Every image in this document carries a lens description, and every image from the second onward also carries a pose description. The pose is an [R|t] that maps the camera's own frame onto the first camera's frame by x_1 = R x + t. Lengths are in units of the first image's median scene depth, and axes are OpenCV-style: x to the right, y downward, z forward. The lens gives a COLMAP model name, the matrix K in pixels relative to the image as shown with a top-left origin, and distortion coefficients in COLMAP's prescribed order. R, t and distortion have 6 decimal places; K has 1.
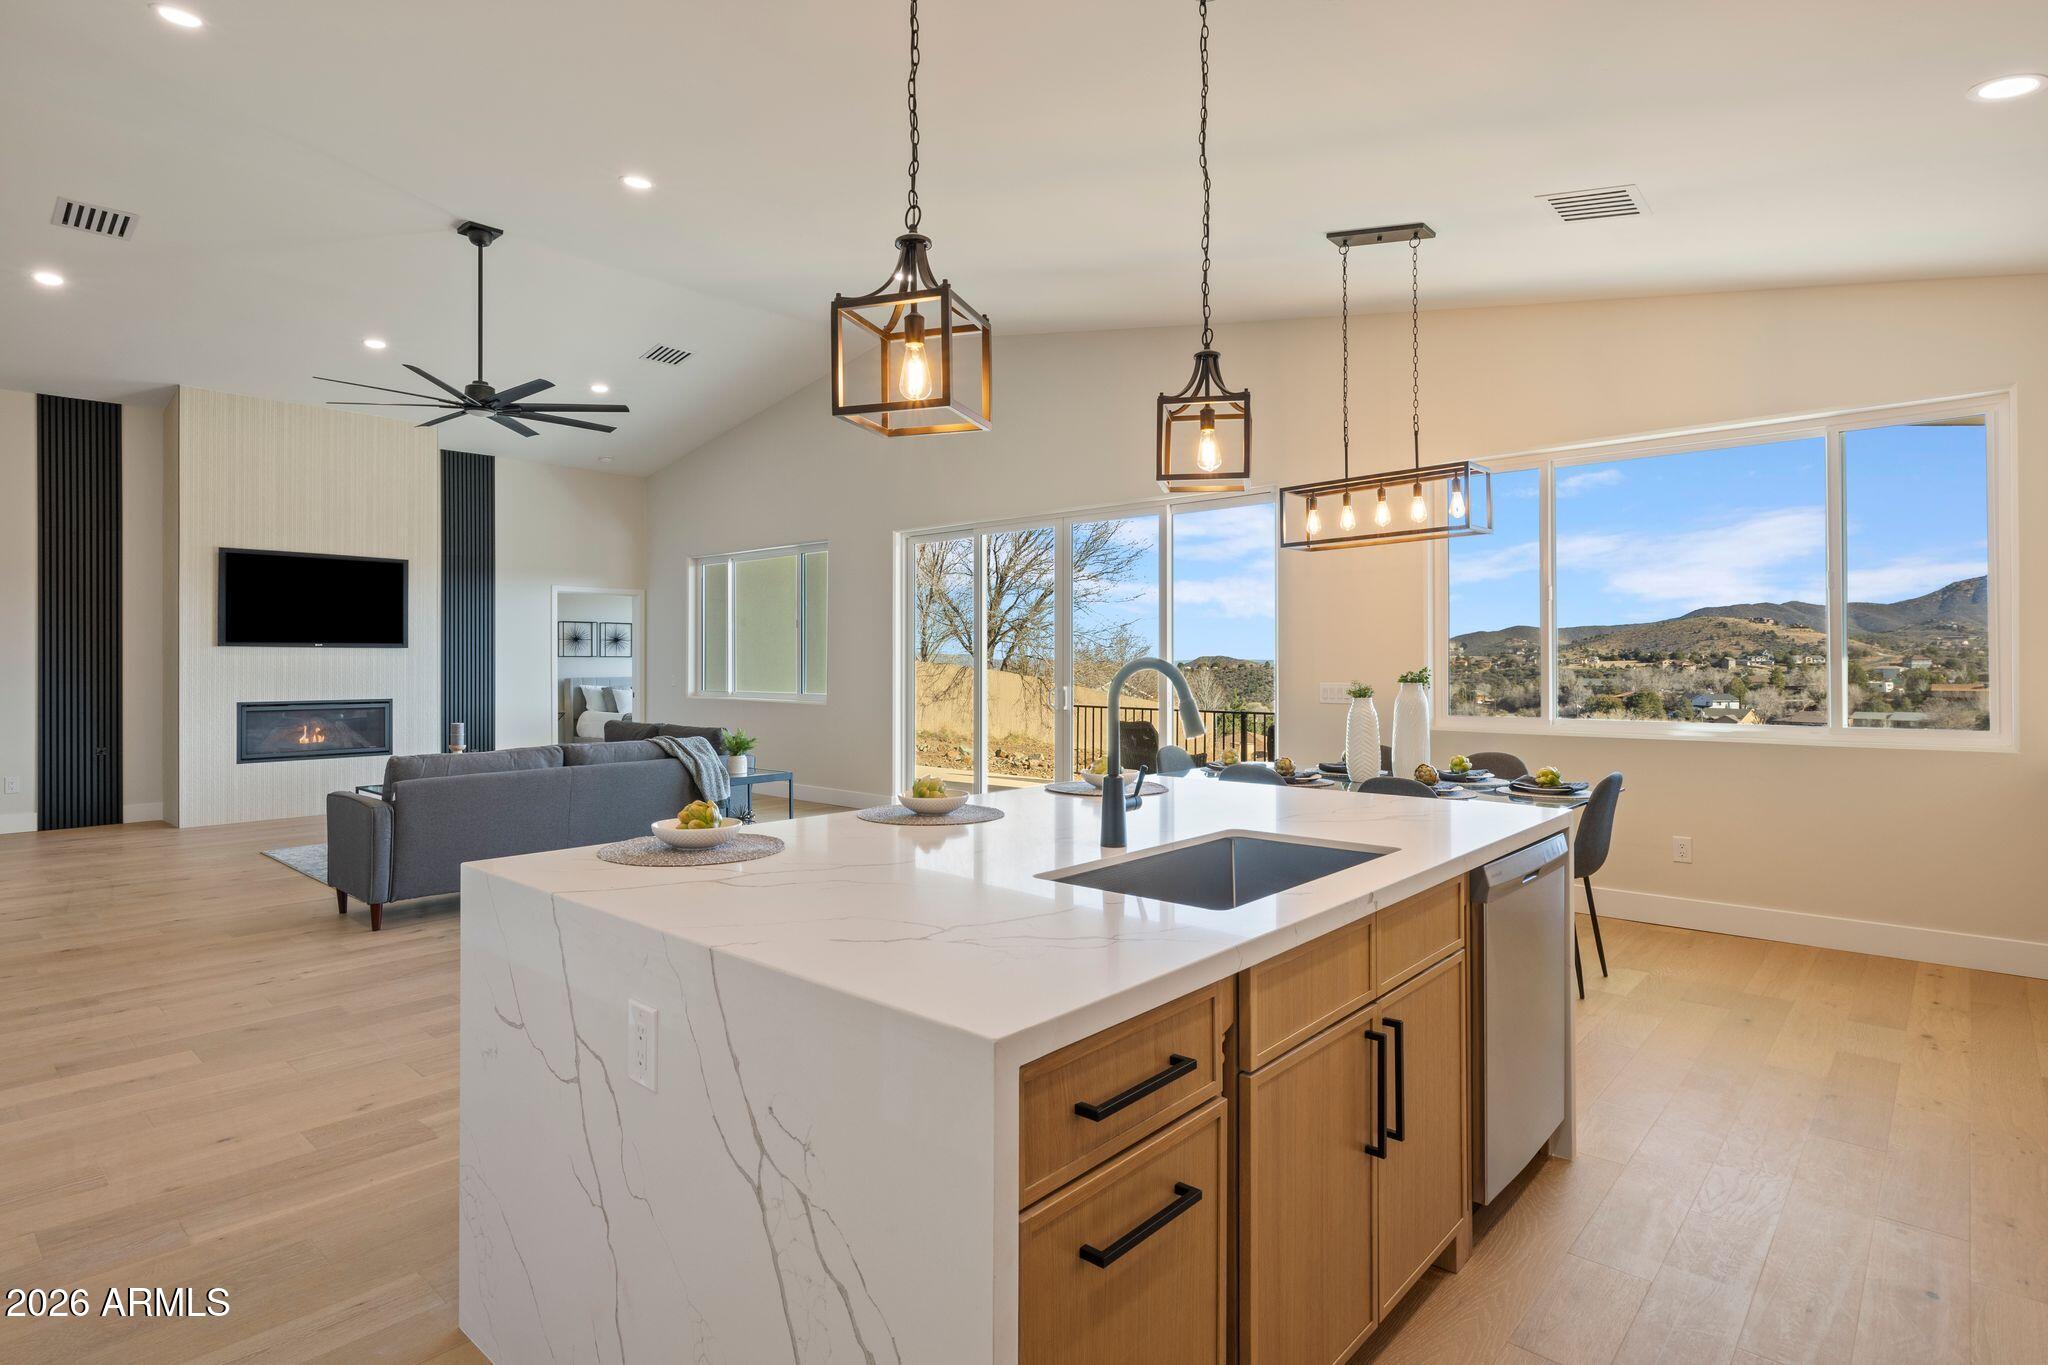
lens RADIAL K [[1056.8, 0, 1017.8], [0, 1056.8, 657.9], [0, 0, 1]] dist [0.002979, 0.001749]
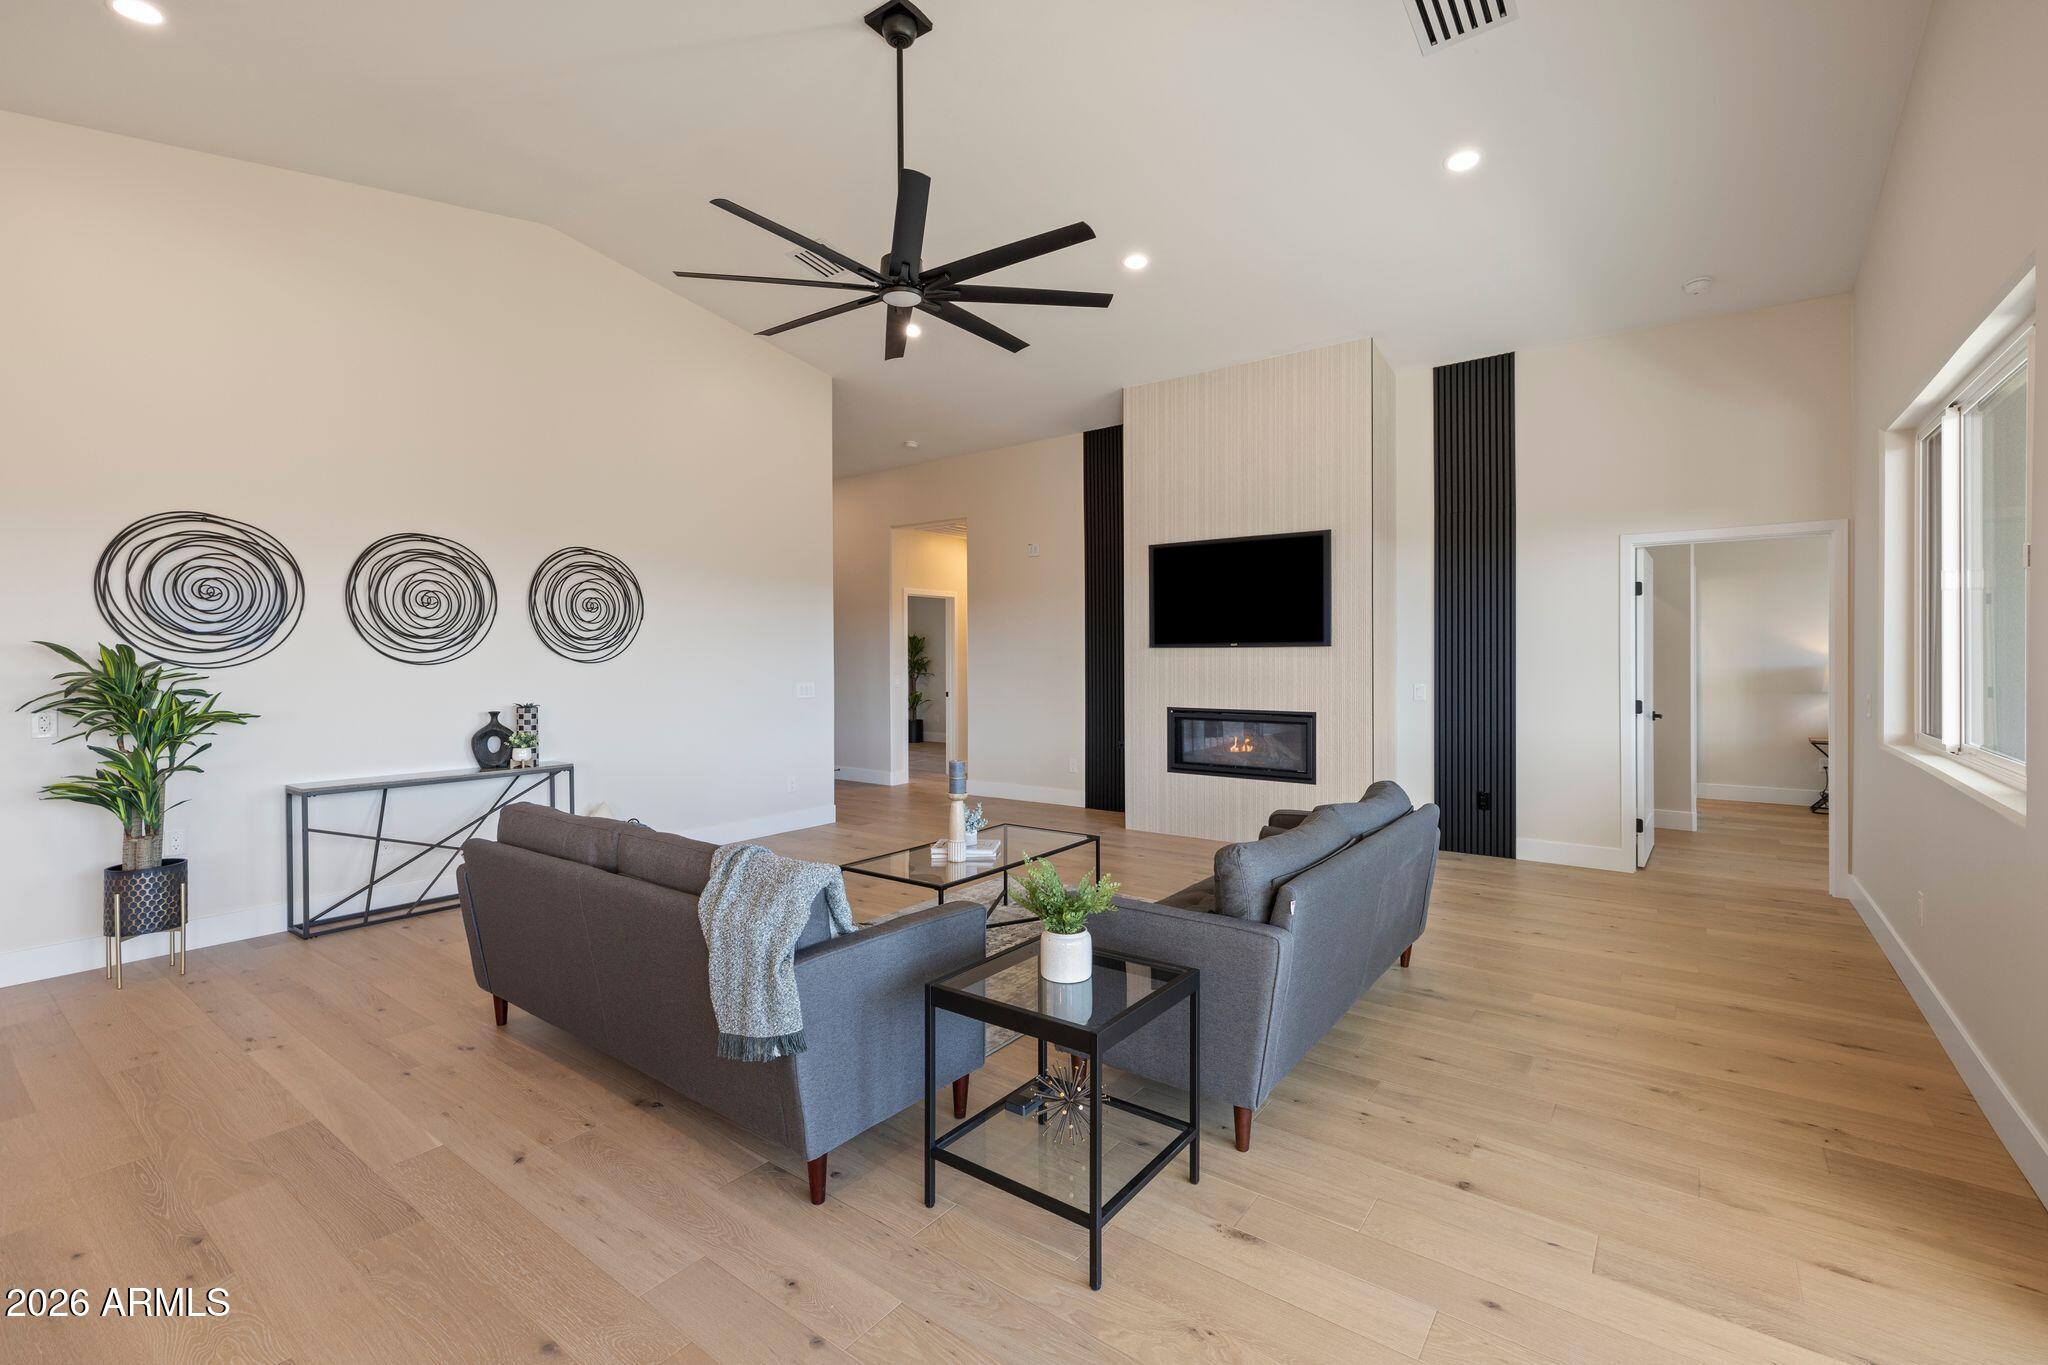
lens RADIAL K [[894.5, 0, 1024.0], [0, 894.5, 682.5], [0, 0, 1]] dist [0.003764, 0.000731]
pose [[0.097983, 0.028639, -0.994776, 0.042416], [0.006960, 0.999542, 0.029462, -0.004159], [0.995164, -0.009811, 0.097739, 0.768251]]
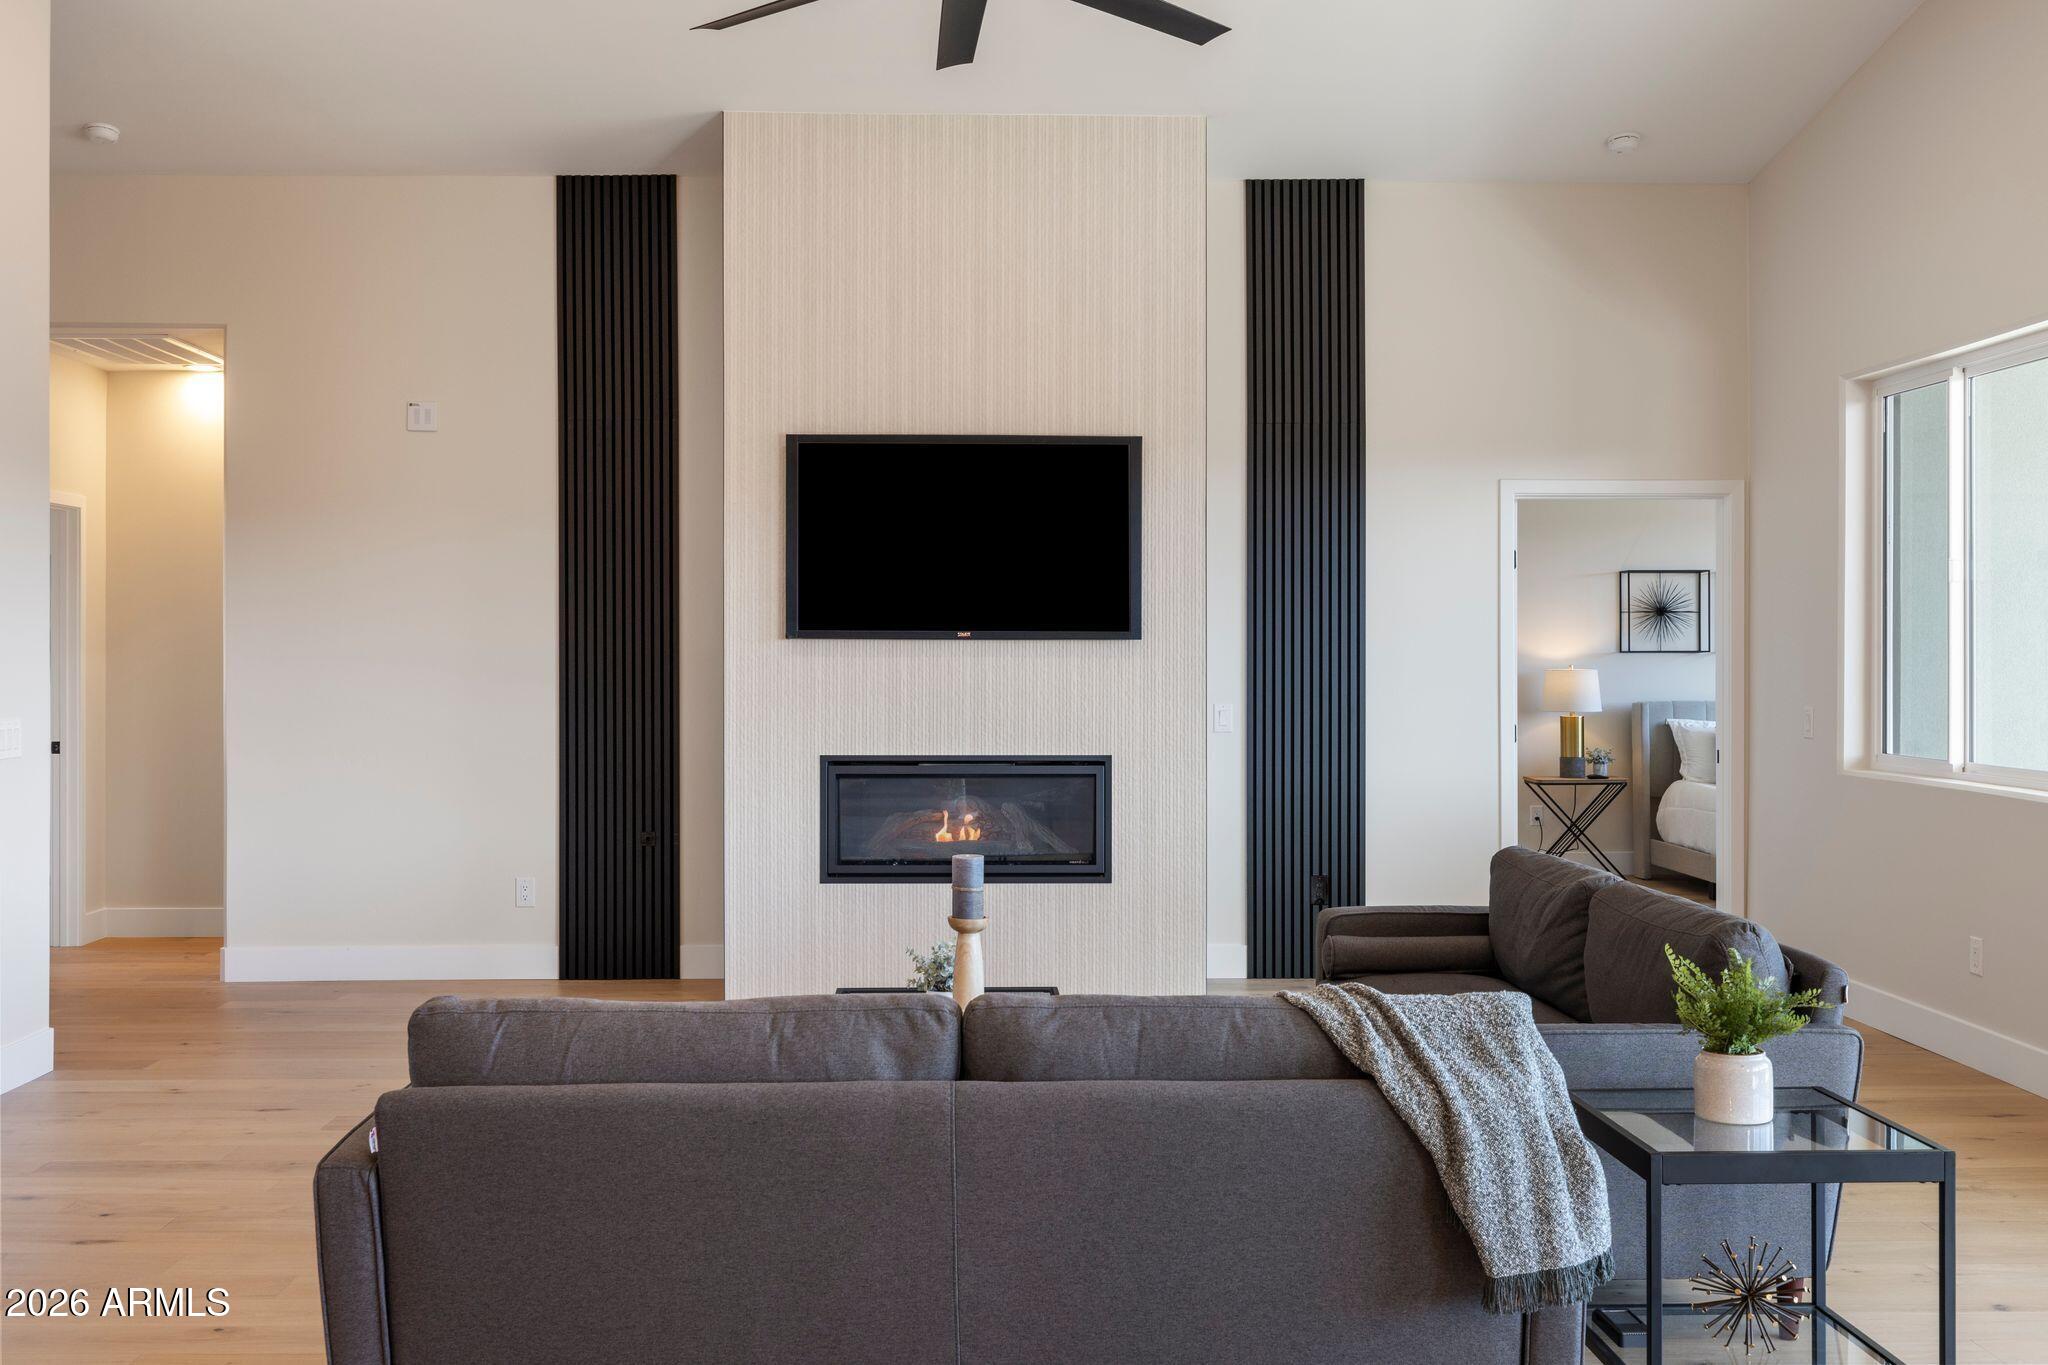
lens RADIAL K [[1992.8, 0, 1004.4], [0, 1992.8, 679.8], [0, 0, 1]] dist [-0.015176, -0.011146]
pose [[0.692208, 0.009654, -0.721633, -0.027480], [0.002437, 0.999874, 0.015714, -0.006047], [0.721694, -0.012636, 0.692097, 0.421297]]
